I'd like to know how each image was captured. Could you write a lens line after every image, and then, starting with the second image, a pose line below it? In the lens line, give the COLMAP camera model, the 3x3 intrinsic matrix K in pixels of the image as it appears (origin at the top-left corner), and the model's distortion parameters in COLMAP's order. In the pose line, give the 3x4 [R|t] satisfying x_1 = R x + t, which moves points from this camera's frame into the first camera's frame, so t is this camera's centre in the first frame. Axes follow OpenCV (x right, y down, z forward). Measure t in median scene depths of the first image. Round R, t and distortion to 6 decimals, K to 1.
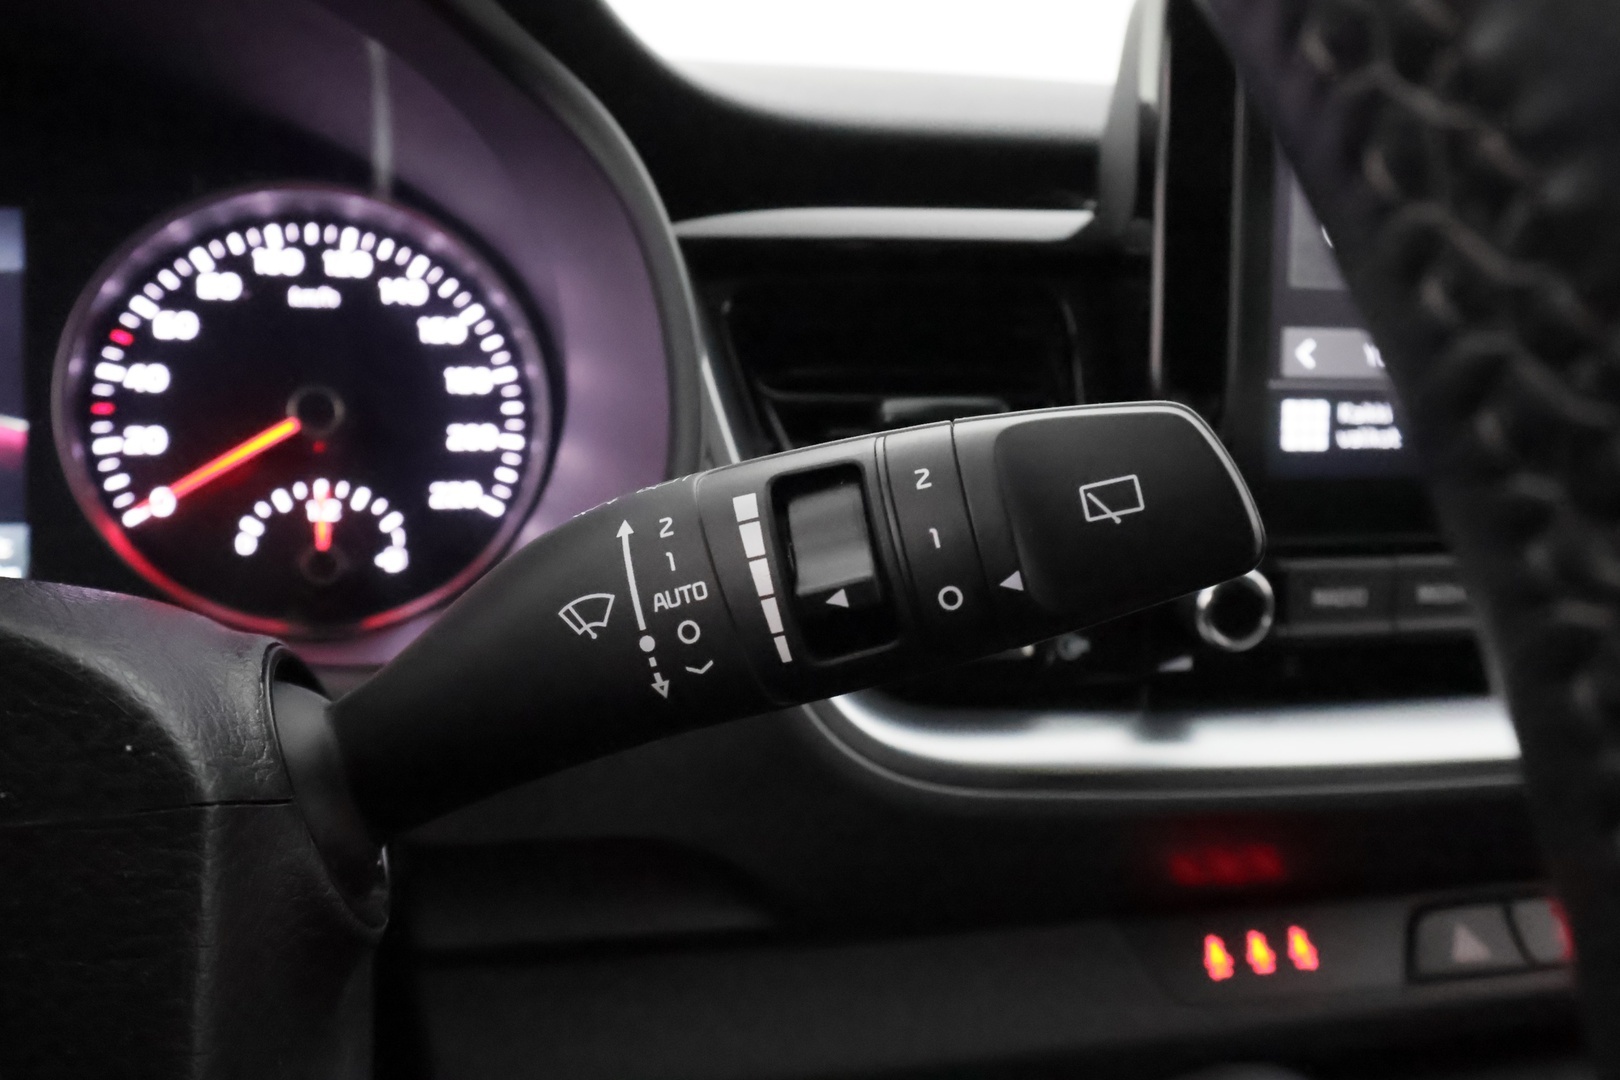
lens RADIAL K [[1307.3, 0, 813.5], [0, 1307.3, 553.0], [0, 0, 1]] dist [0.002395, -0.000734]
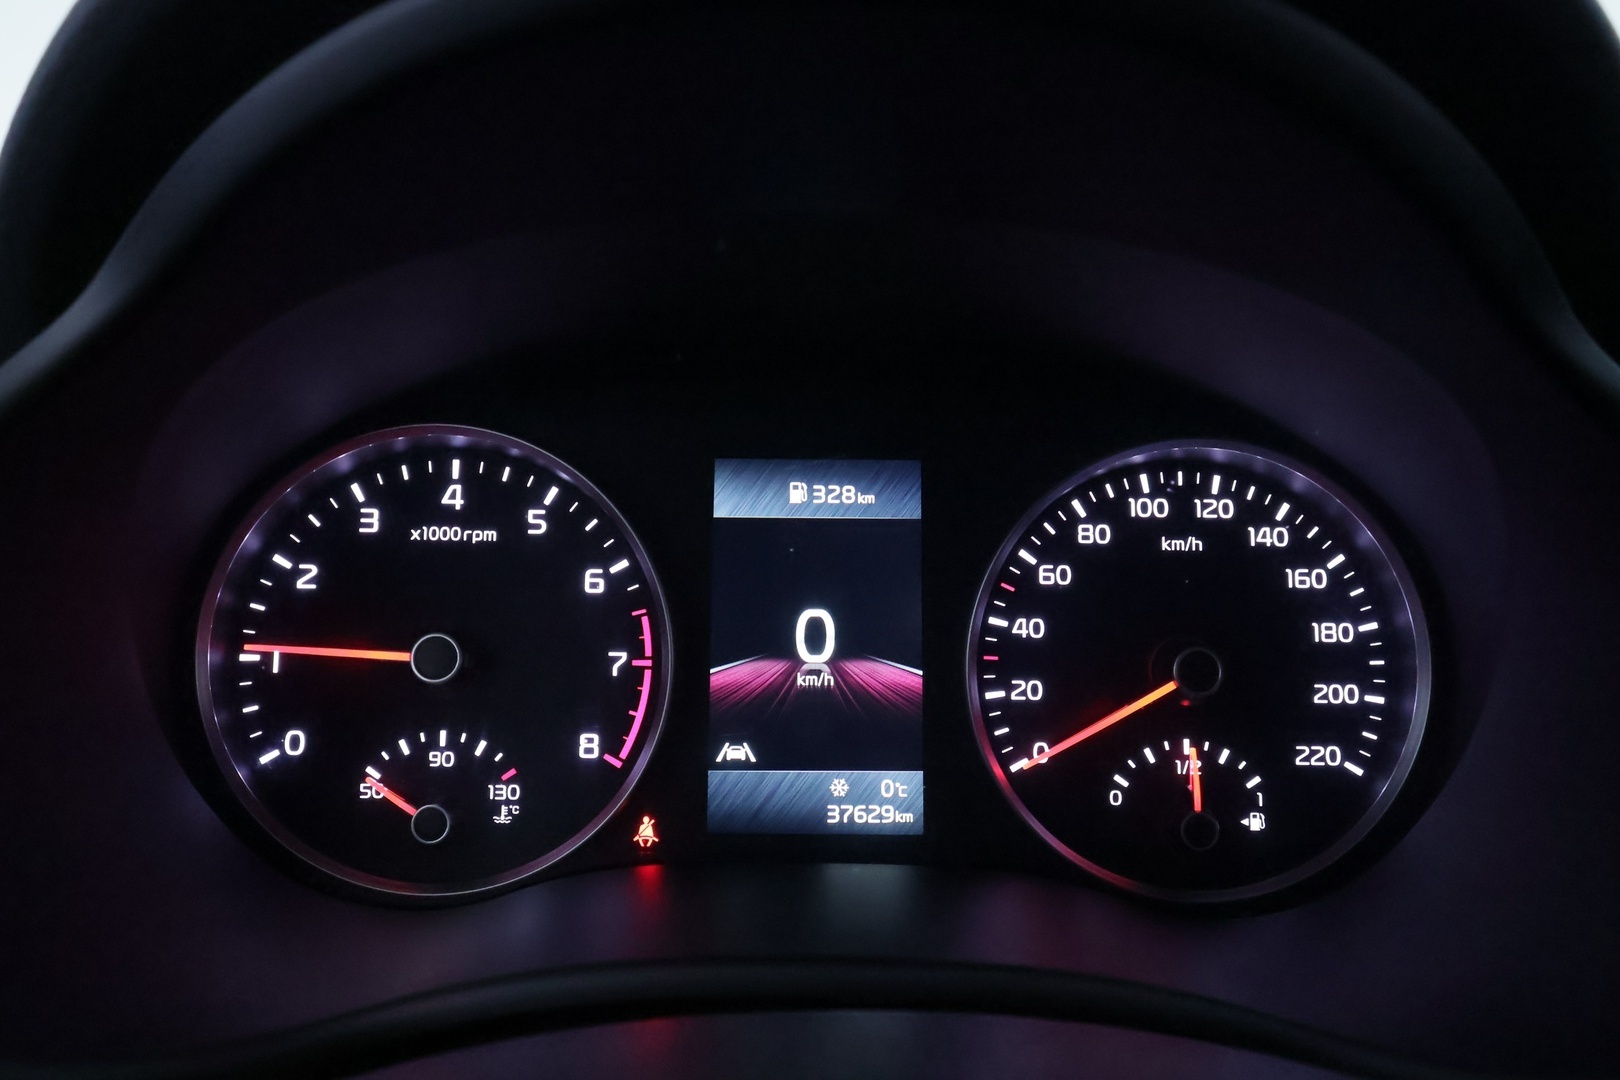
lens RADIAL K [[1307.3, 0, 806.3], [0, 1307.3, 545.4], [0, 0, 1]] dist [0.002395, -0.000734]
pose [[0.945234, 0.049172, -0.322668, -0.346532], [-0.054505, 0.998485, -0.007508, -0.179881], [0.321810, 0.024684, 0.946482, -0.023183]]
